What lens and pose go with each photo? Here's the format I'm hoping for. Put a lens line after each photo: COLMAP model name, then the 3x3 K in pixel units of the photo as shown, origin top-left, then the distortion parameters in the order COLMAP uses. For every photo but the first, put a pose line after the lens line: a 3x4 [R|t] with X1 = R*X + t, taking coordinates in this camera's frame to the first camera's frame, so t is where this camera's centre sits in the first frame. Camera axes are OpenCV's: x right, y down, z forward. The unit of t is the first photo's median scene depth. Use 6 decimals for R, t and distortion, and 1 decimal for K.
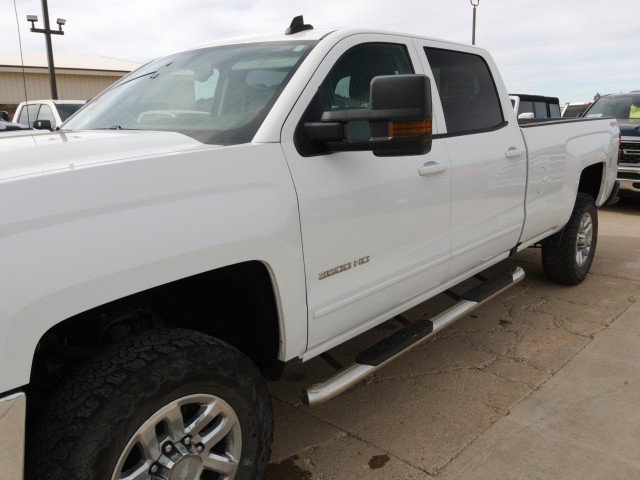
lens RADIAL K [[519.3, 0, 323.1], [0, 519.3, 210.3], [0, 0, 1]] dist [-0.006436, -0.008483]
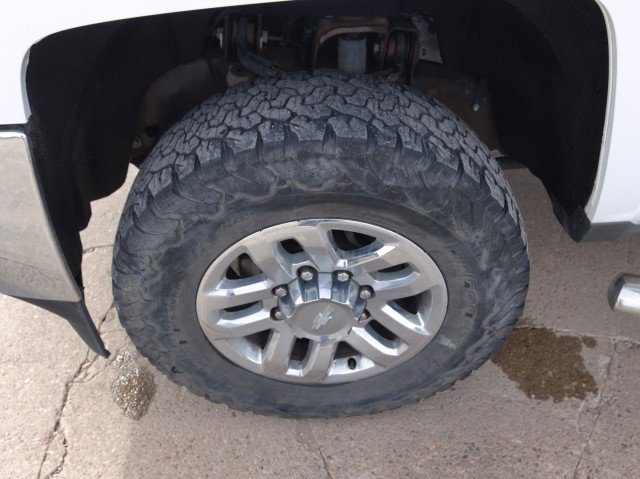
lens RADIAL K [[612.7, 0, 312.7], [0, 612.7, 239.6], [0, 0, 1]] dist [0.002060, 0.000864]
pose [[0.687016, 0.482494, -0.543330, 0.079134], [-0.095020, 0.800960, 0.591129, -0.004748], [0.720402, -0.354488, 0.596119, 0.580547]]
